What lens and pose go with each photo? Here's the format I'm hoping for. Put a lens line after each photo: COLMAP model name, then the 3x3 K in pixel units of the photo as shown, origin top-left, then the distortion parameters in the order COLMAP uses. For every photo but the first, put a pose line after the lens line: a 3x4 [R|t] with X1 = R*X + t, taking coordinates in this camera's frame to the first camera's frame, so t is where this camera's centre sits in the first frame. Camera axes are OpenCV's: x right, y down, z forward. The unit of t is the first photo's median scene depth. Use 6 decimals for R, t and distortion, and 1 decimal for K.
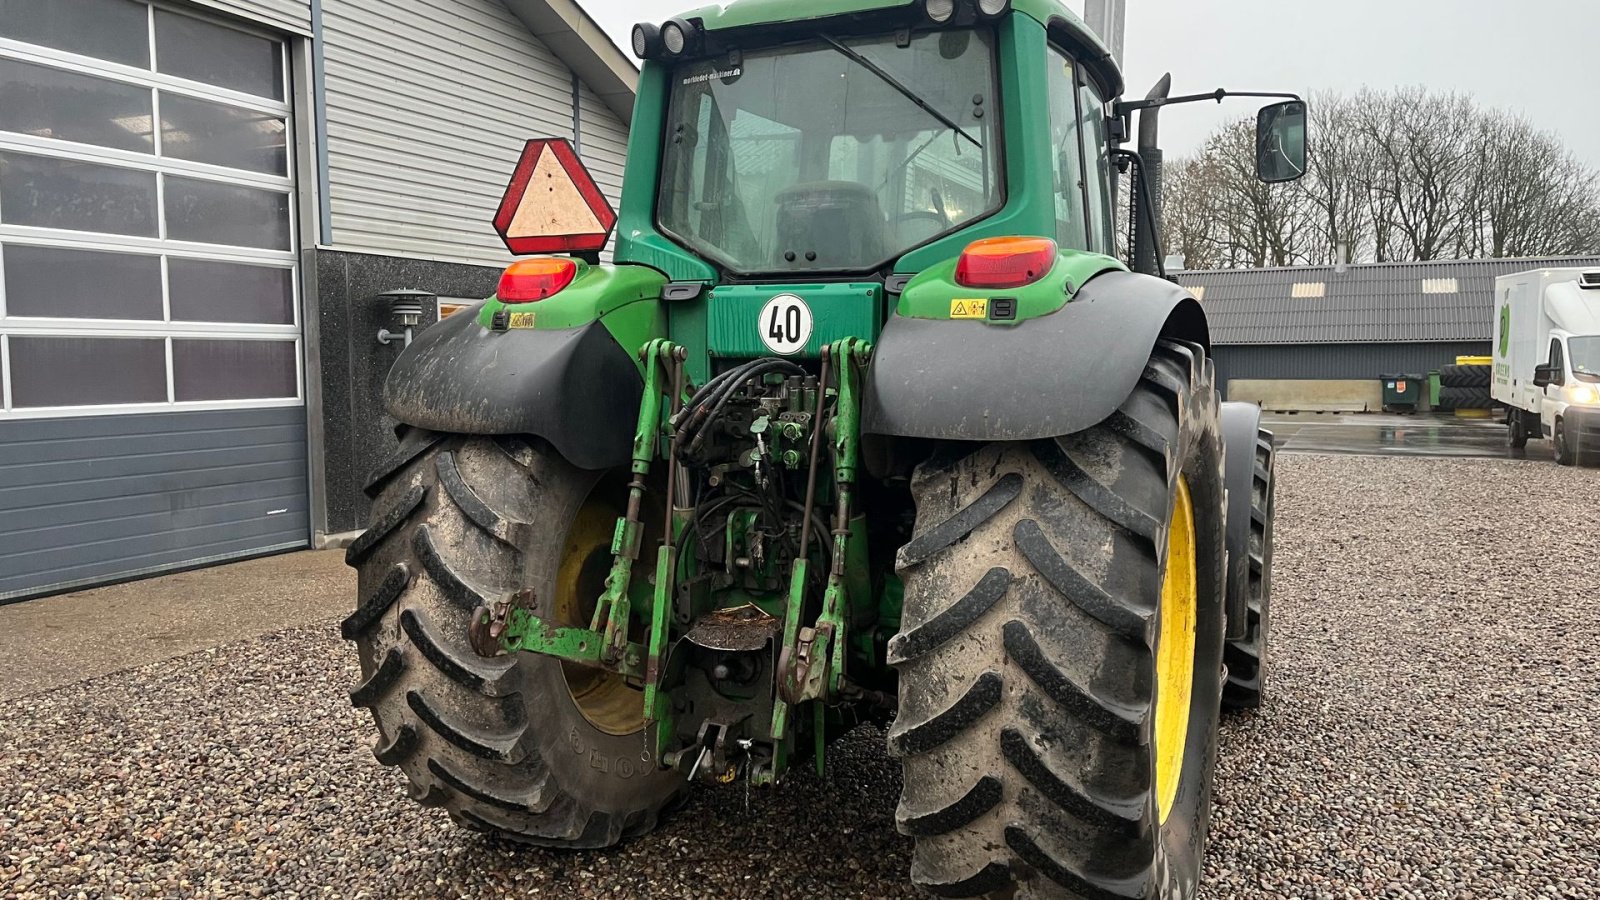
lens RADIAL K [[1210.9, 0, 785.4], [0, 1210.9, 448.0], [0, 0, 1]] dist [0.035222, -0.014363]
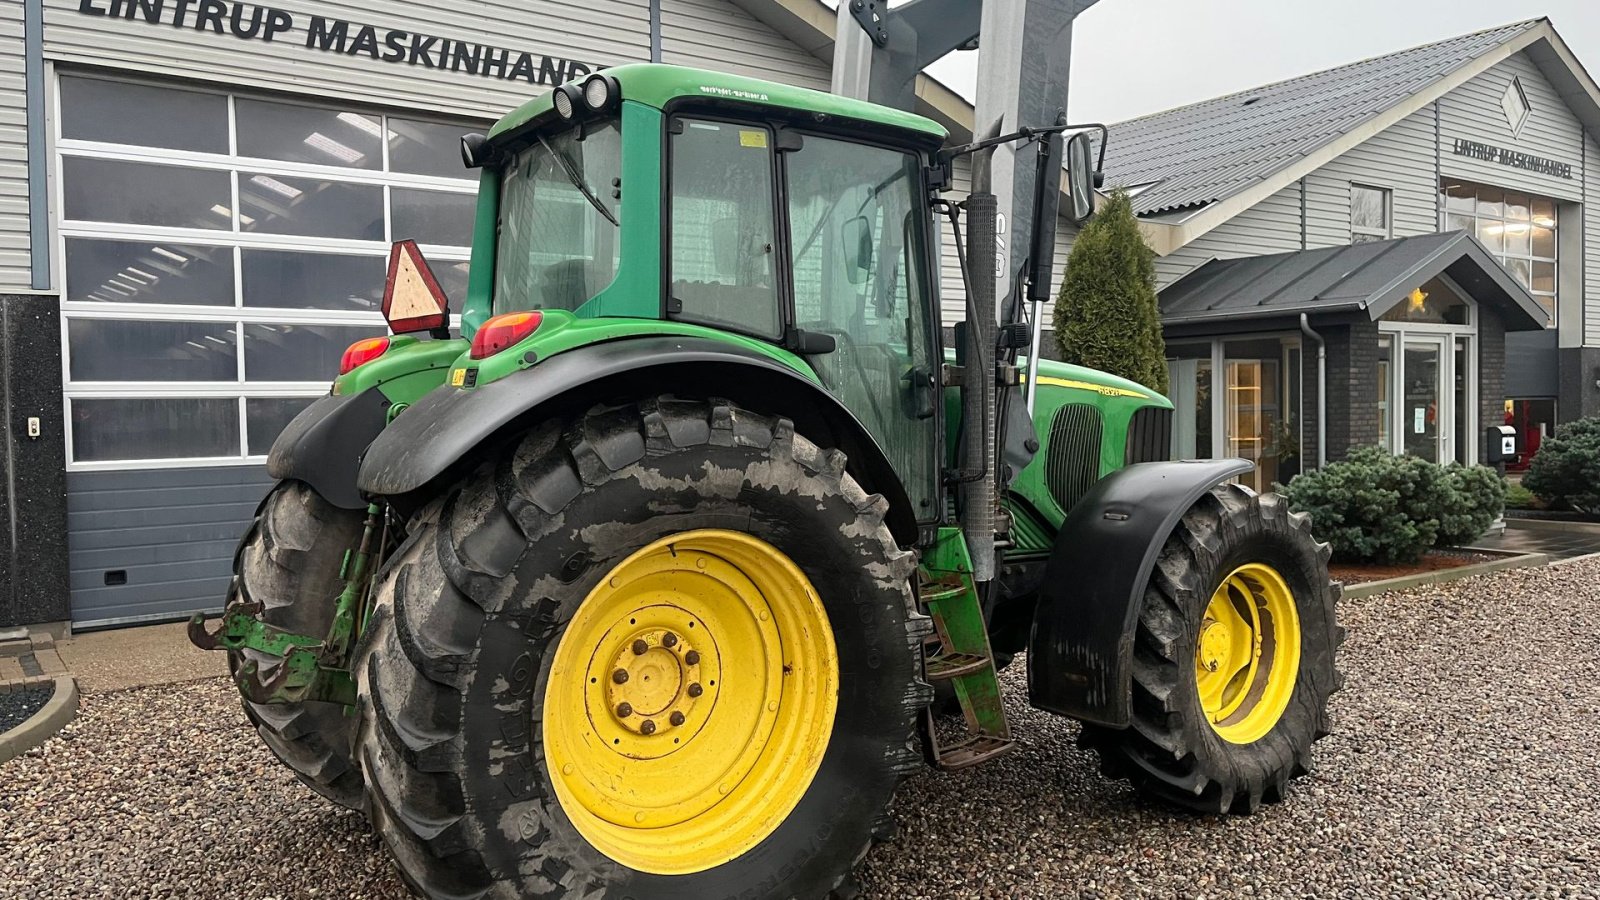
lens RADIAL K [[1208.5, 0, 785.3], [0, 1208.5, 442.7], [0, 0, 1]] dist [0.068030, -0.086713]
pose [[0.873098, 0.006604, -0.487499, 0.354830], [-0.025765, 0.999136, -0.032610, -0.008812], [0.486863, 0.041033, 0.872514, 0.055210]]
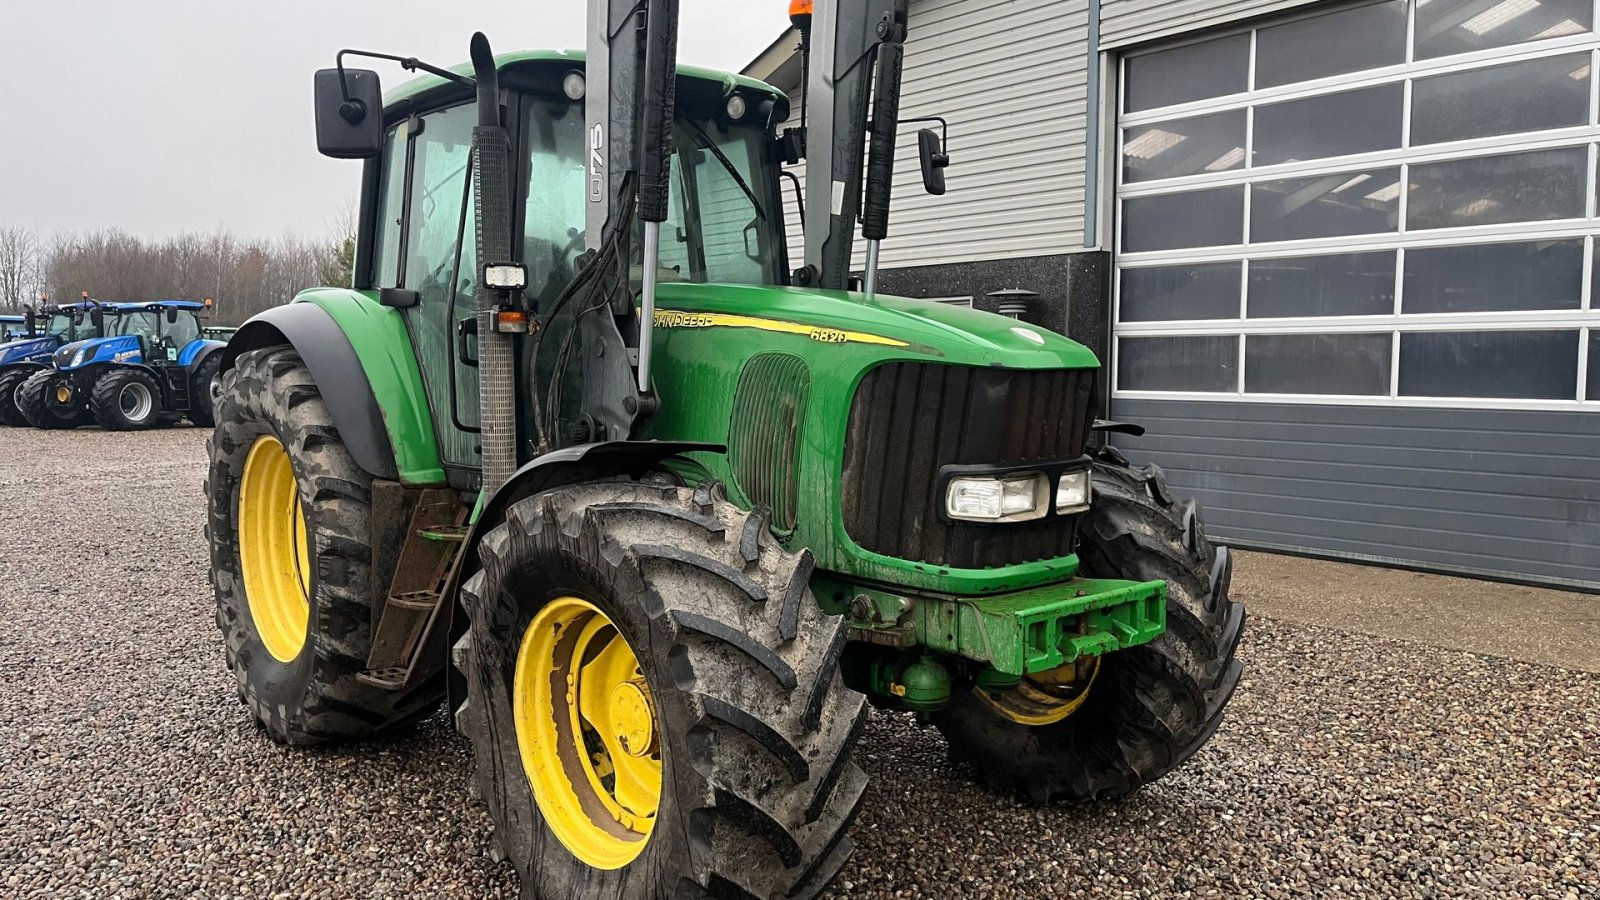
lens RADIAL K [[1208.5, 0, 796.4], [0, 1208.5, 460.5], [0, 0, 1]] dist [0.068030, -0.086713]
pose [[-0.400283, 0.085846, -0.912362, 0.588128], [-0.063606, 0.990599, 0.121113, -0.071104], [0.914181, 0.106511, -0.391060, 0.893897]]
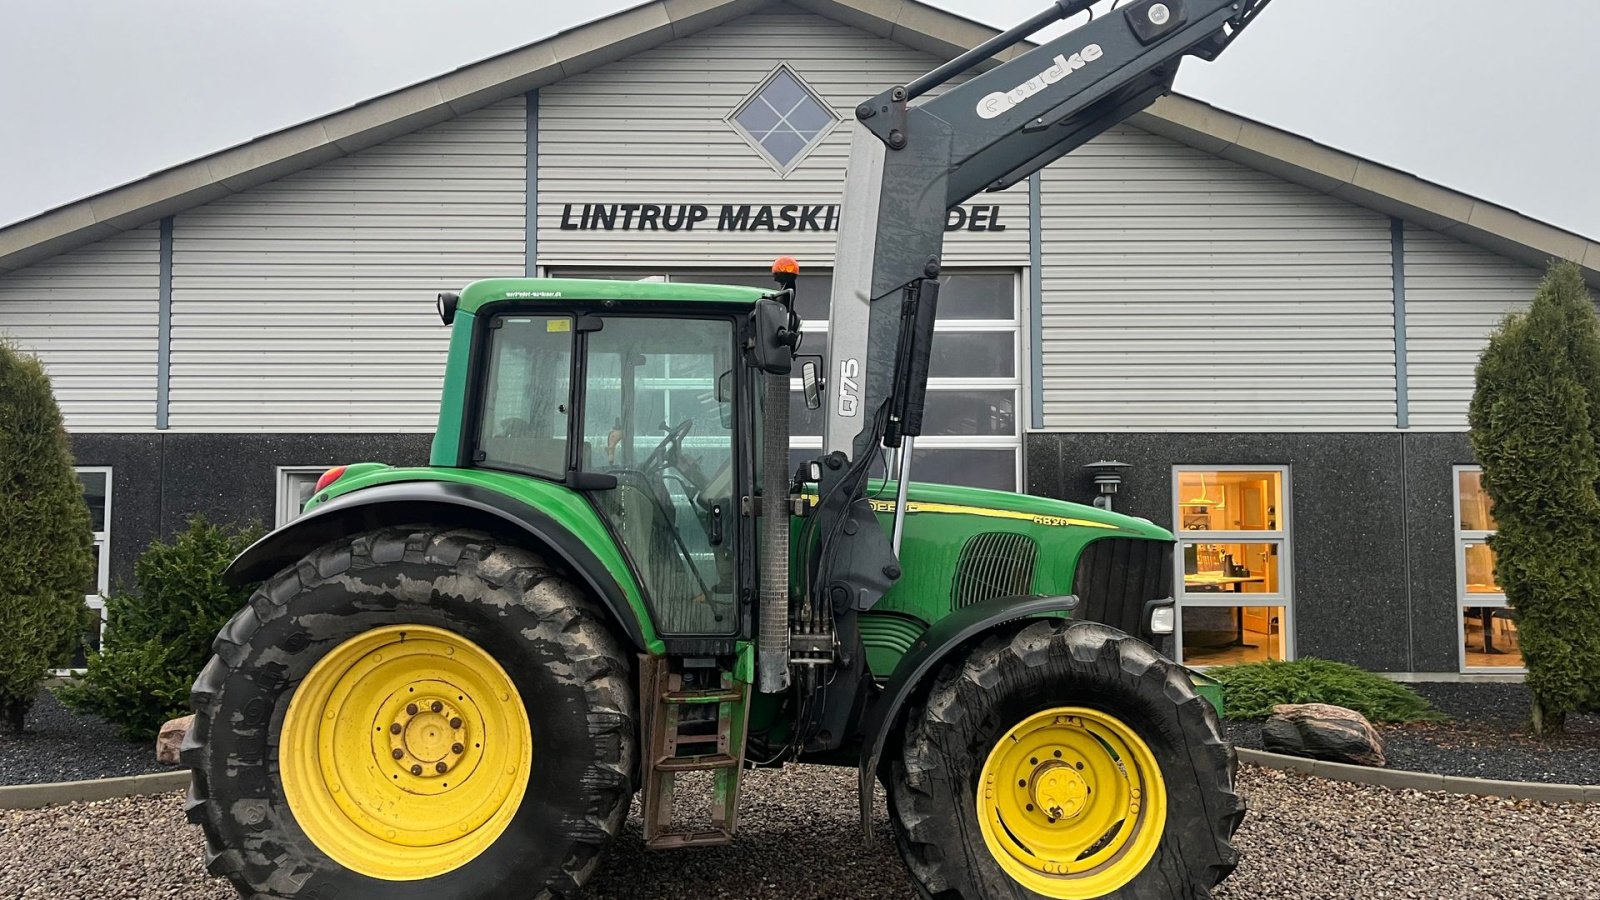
lens RADIAL K [[1208.5, 0, 784.6], [0, 1208.5, 441.6], [0, 0, 1]] dist [0.068030, -0.086713]
pose [[0.433375, -0.047117, -0.899981, 0.720008], [-0.069047, 0.993961, -0.085286, -0.040248], [0.898565, 0.099102, 0.427505, 0.310116]]
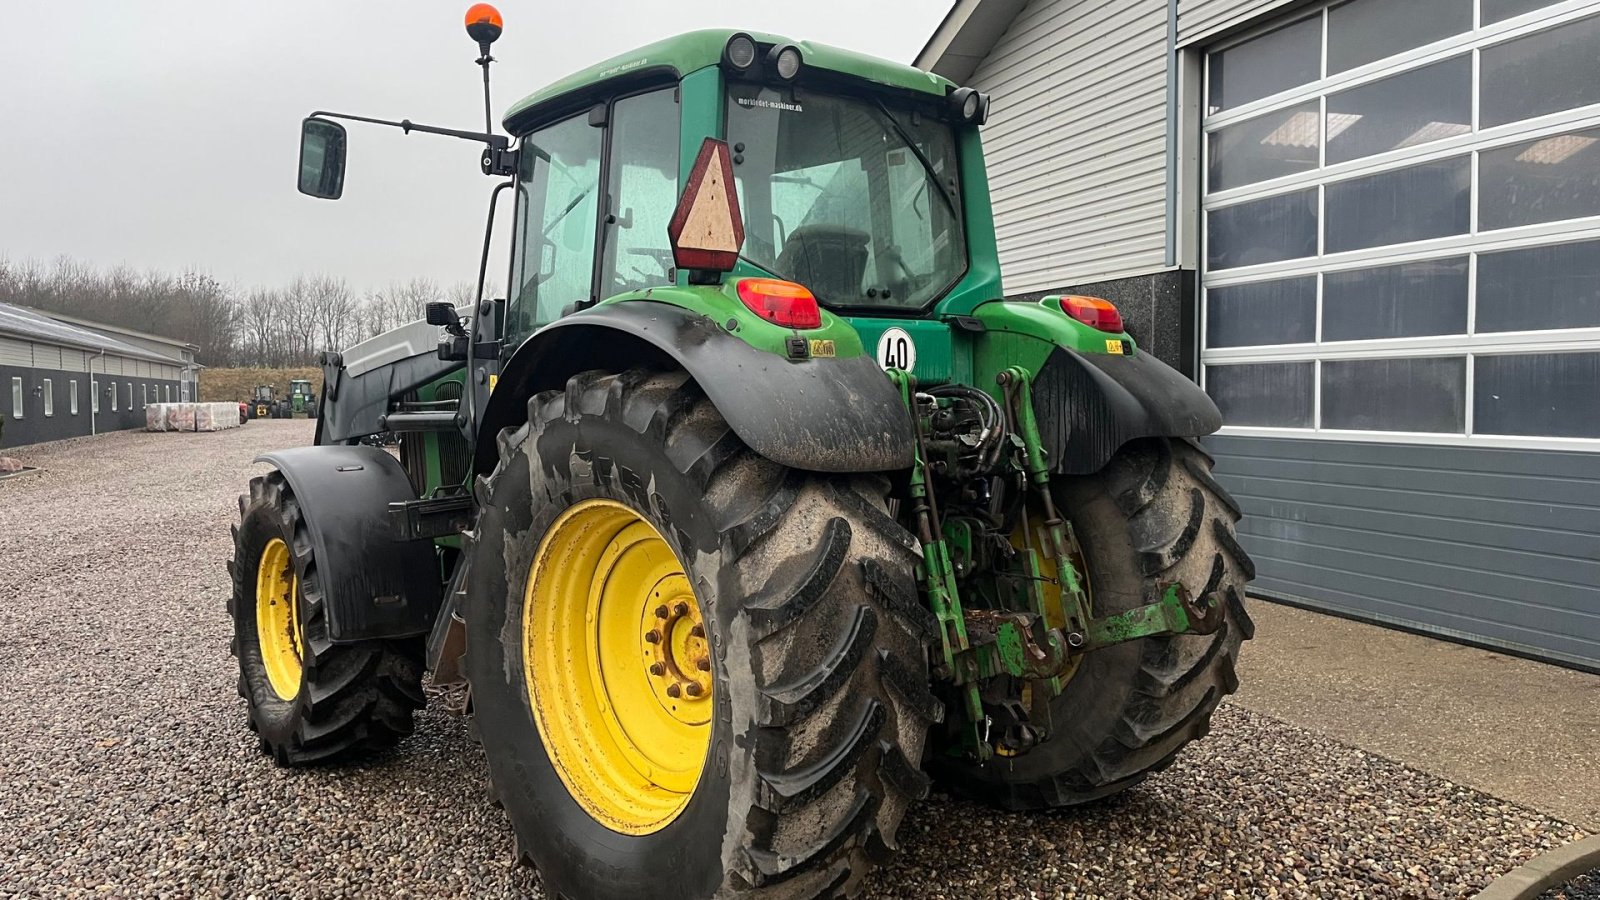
lens RADIAL K [[1208.5, 0, 782.4], [0, 1208.5, 448.8], [0, 0, 1]] dist [0.068030, -0.086713]
pose [[-0.708243, 0.047549, -0.704365, 0.359289], [-0.037529, 0.993783, 0.104822, -0.093046], [0.704970, 0.100673, -0.702055, 1.216444]]
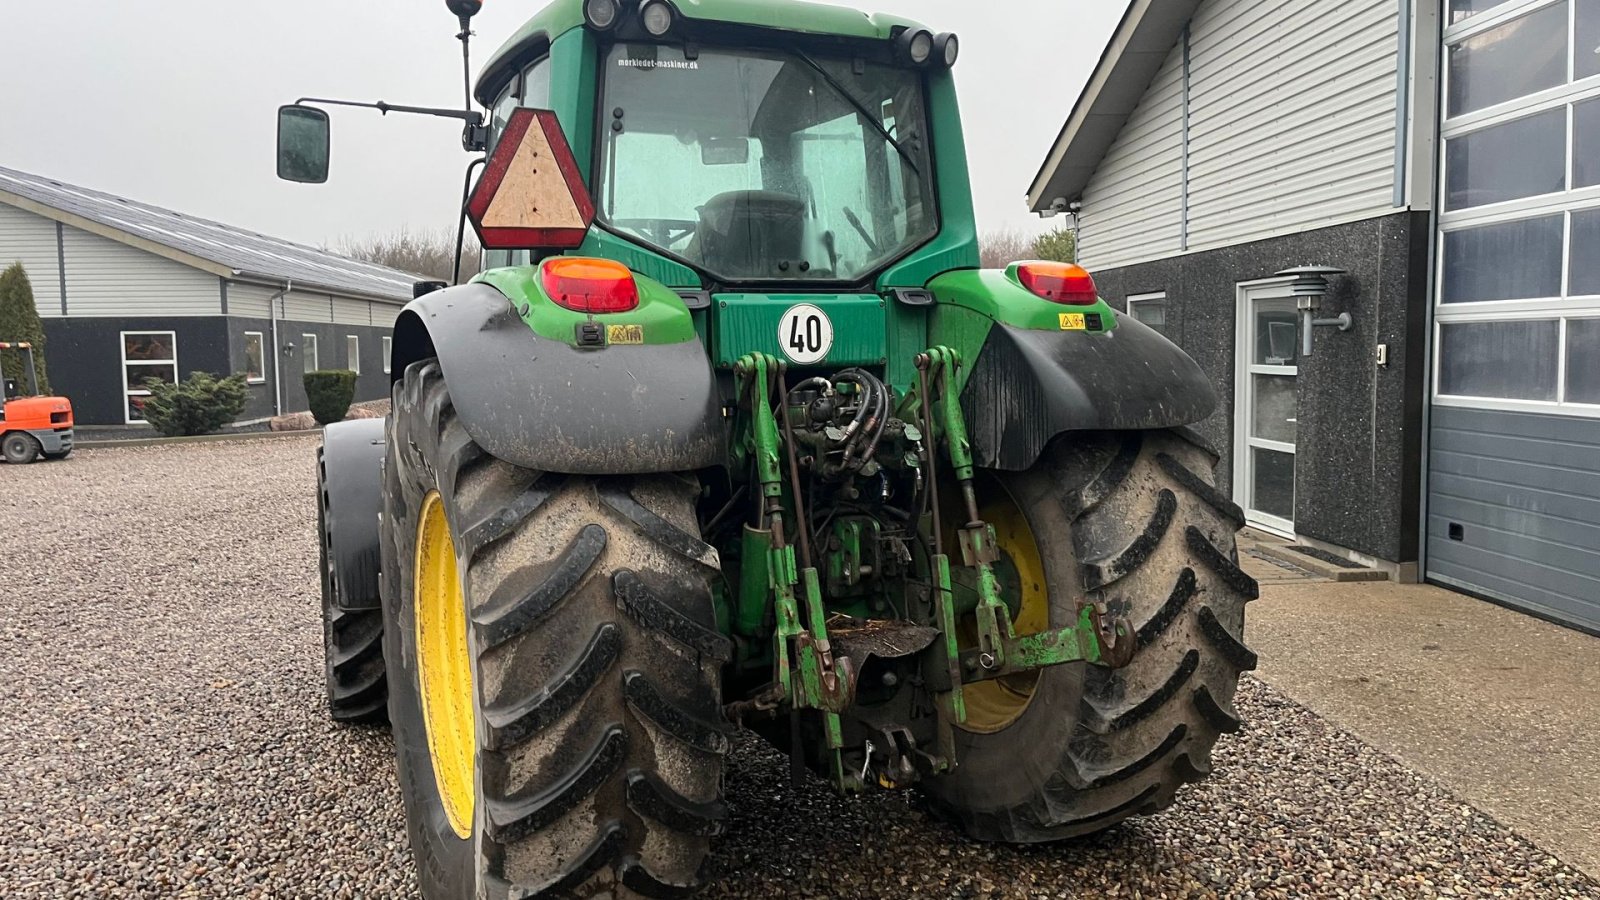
lens RADIAL K [[1208.5, 0, 781.0], [0, 1208.5, 444.9], [0, 0, 1]] dist [0.068030, -0.086713]
pose [[-0.875163, 0.058841, -0.480237, 0.200500], [-0.014780, 0.988862, 0.148096, -0.106720], [0.483602, 0.136706, -0.864546, 1.285752]]
